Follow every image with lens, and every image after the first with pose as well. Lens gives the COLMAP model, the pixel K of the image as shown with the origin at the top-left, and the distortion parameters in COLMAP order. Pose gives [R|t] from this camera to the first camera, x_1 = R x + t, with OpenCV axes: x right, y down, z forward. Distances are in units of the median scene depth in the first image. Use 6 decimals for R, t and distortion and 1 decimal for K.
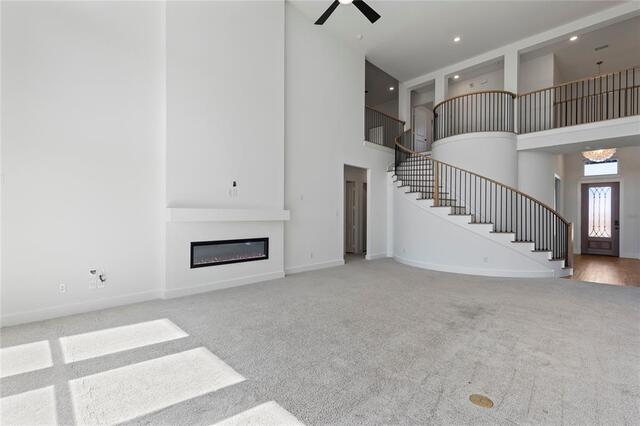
lens RADIAL K [[287.7, 0, 315.4], [0, 287.7, 214.5], [0, 0, 1]] dist [0.000175, 0.000322]
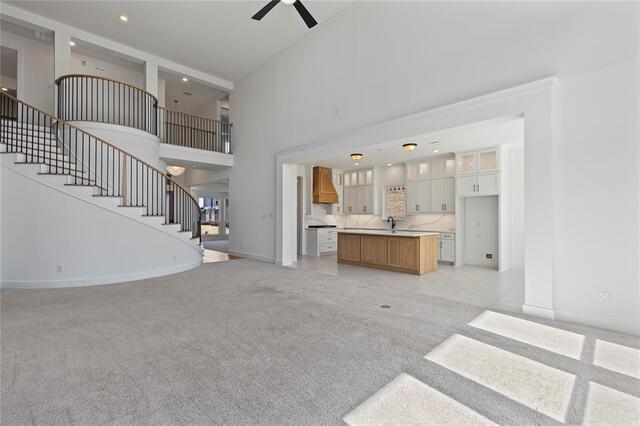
lens RADIAL K [[287.7, 0, 315.4], [0, 287.7, 214.5], [0, 0, 1]] dist [0.000175, 0.000322]
pose [[0.000215, 0.002797, 0.999996, -1.167088], [-0.002389, 0.999993, -0.002797, -0.000697], [-0.999997, -0.002388, 0.000221, 1.194324]]
